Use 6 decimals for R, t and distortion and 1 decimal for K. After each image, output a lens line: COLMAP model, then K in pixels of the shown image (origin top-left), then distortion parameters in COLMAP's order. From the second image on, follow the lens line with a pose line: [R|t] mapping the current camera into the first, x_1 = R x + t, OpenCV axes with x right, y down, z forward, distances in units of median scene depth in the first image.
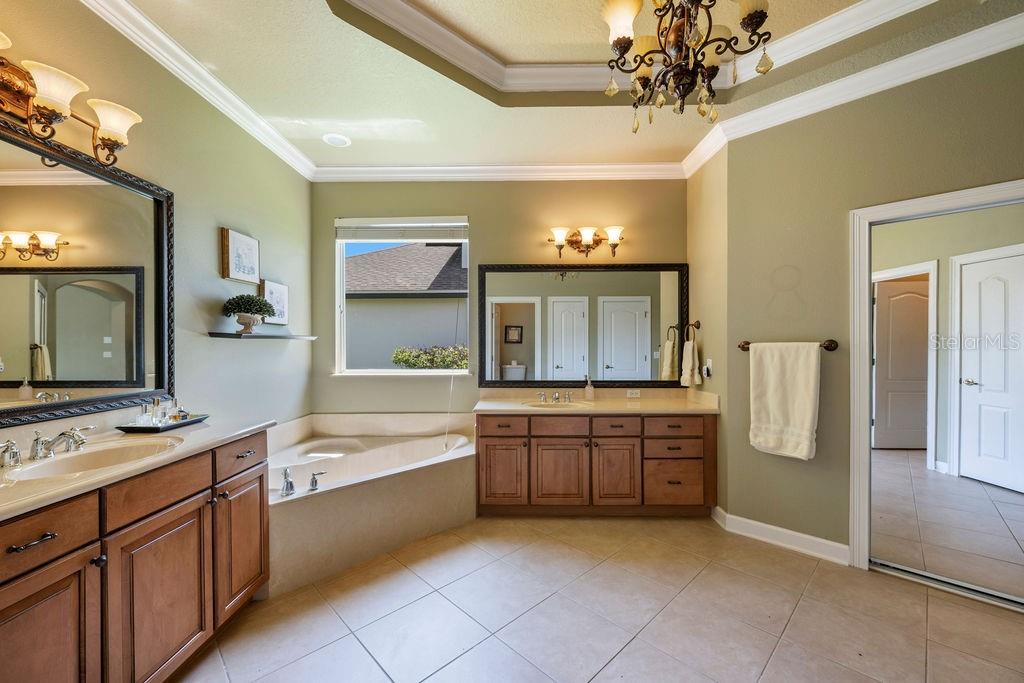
lens RADIAL K [[404.0, 0, 510.4], [0, 404.0, 344.7], [0, 0, 1]] dist [-0.003841, 0.000123]
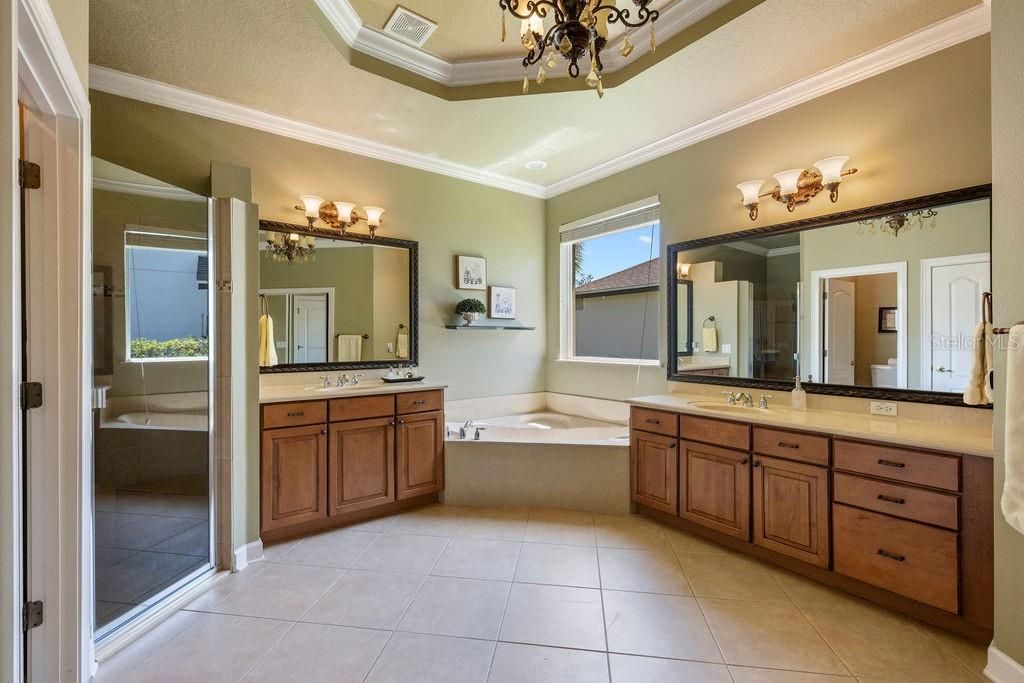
lens RADIAL K [[436.9, 0, 511.4], [0, 436.9, 338.5], [0, 0, 1]] dist [-0.001477, -0.000250]
pose [[0.617013, 0.002393, -0.786949, 0.566382], [-0.000577, 0.999996, 0.002588, 0.011098], [0.786953, -0.001143, 0.617012, 0.137218]]
